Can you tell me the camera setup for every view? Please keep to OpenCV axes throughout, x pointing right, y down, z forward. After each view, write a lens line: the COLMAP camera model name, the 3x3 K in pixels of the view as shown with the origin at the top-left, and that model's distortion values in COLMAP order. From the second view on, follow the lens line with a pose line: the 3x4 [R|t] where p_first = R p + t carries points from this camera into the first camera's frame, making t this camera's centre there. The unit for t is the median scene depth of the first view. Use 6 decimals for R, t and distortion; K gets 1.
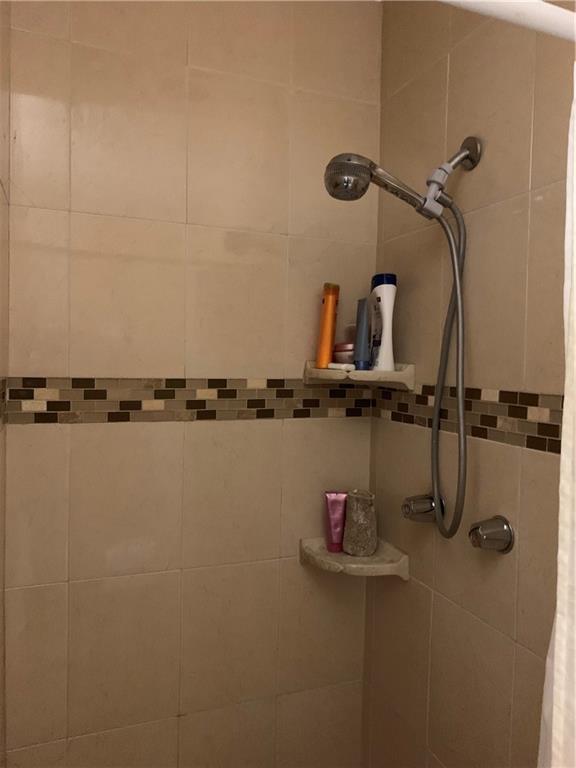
lens RADIAL K [[583.3, 0, 286.3], [0, 583.3, 386.6], [0, 0, 1]] dist [0.039485, -0.044591]
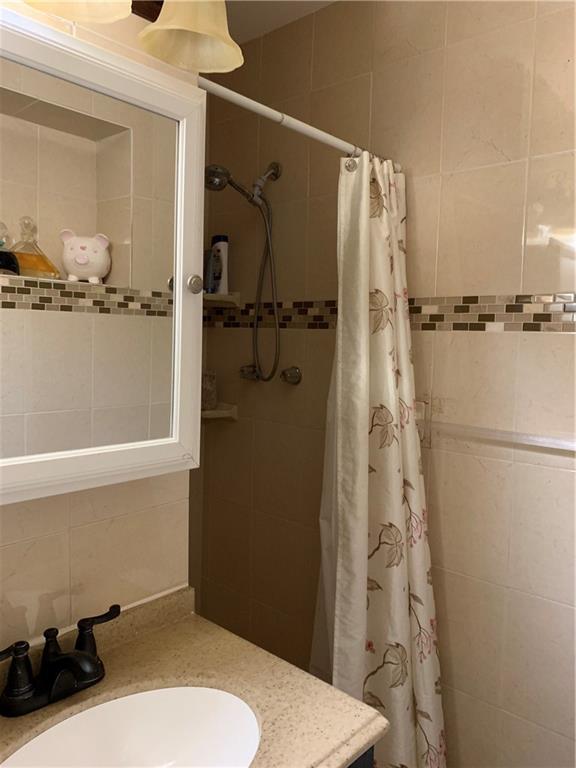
lens RADIAL K [[583.3, 0, 290.4], [0, 583.3, 383.0], [0, 0, 1]] dist [0.039485, -0.044591]
pose [[0.902426, -0.036589, 0.429289, -0.429114], [0.011969, 0.998132, 0.059911, 0.142569], [-0.430680, -0.048927, 0.901178, -0.661107]]
